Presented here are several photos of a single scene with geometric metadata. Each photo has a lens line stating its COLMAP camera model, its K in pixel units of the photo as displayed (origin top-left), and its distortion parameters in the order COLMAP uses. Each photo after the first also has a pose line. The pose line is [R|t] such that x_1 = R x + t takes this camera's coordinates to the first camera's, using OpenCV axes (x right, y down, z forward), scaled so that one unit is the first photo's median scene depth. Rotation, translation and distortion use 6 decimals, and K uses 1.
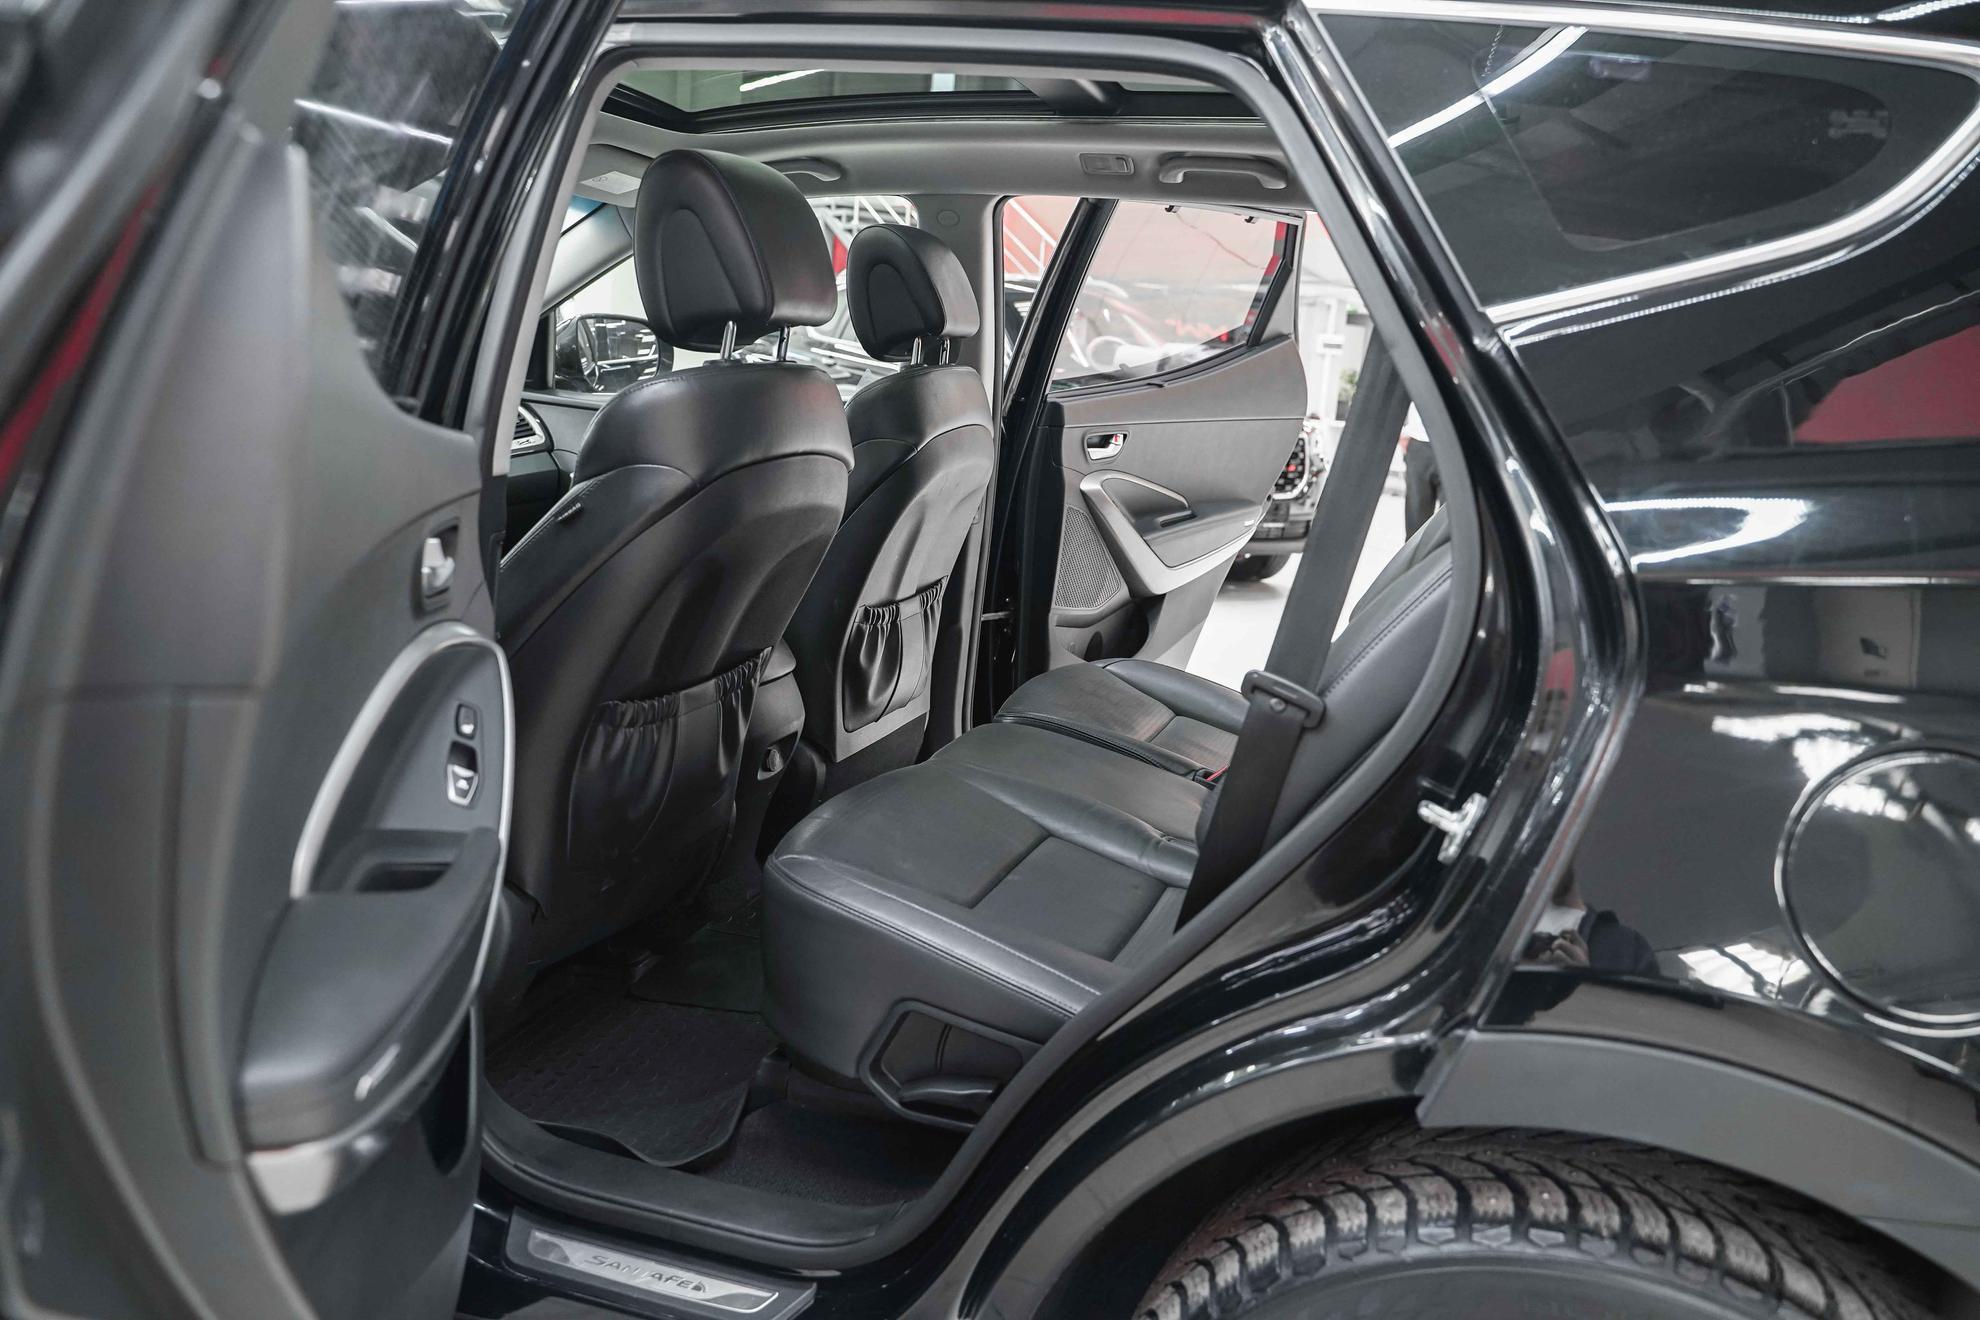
lens RADIAL K [[1585.8, 0, 1004.5], [0, 1585.8, 658.1], [0, 0, 1]] dist [-0.003052, 0.001839]
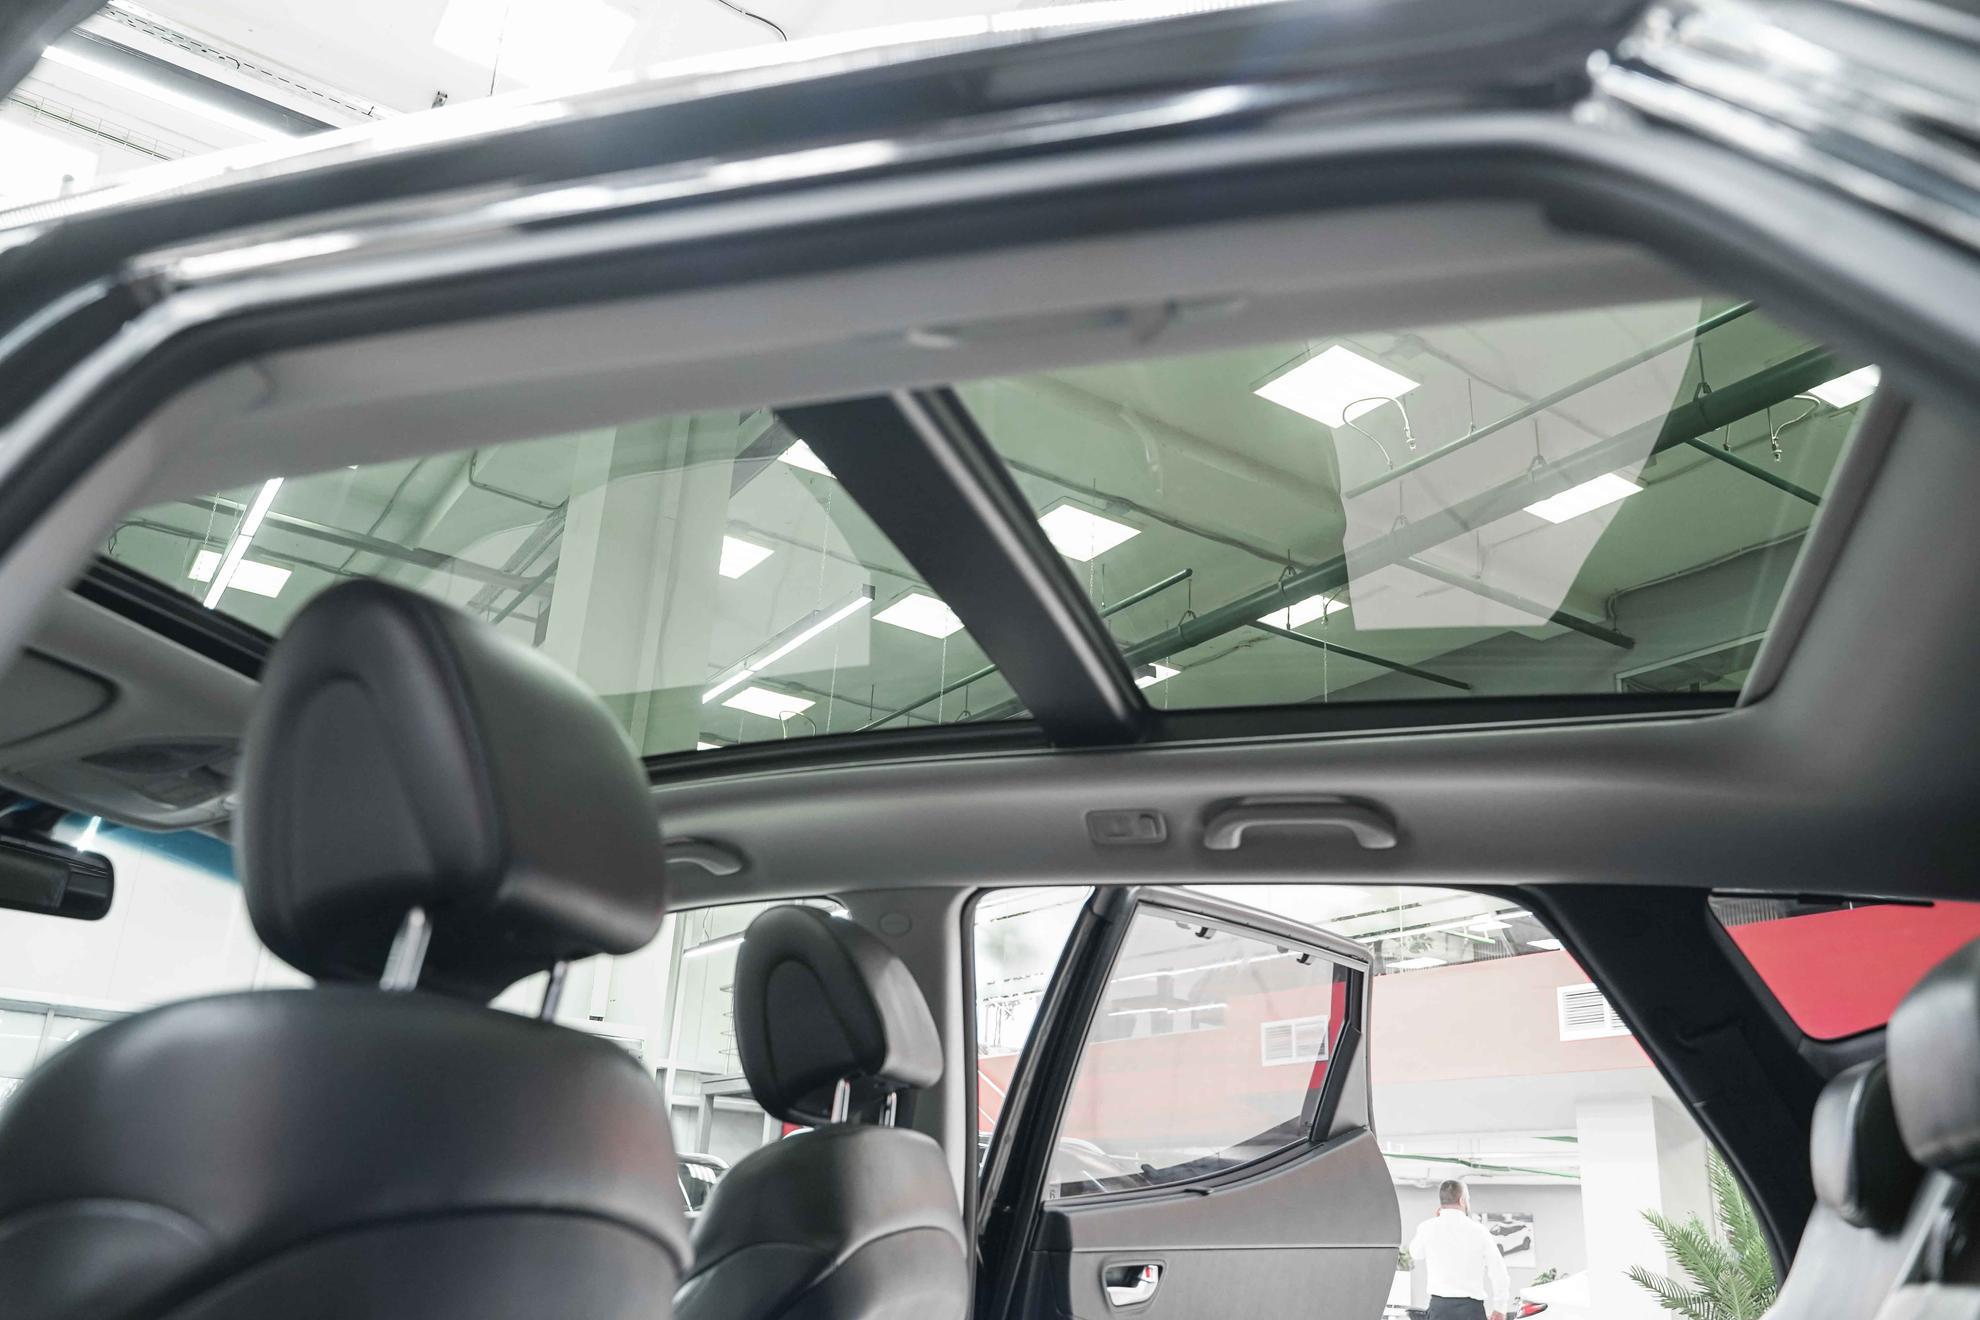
lens RADIAL K [[1585.8, 0, 1004.5], [0, 1585.8, 658.1], [0, 0, 1]] dist [-0.003052, 0.001839]
pose [[0.999499, -0.013265, 0.028726, -0.006641], [0.026274, 0.853820, -0.519905, -0.016618], [-0.017630, 0.520400, 0.853741, 0.354578]]
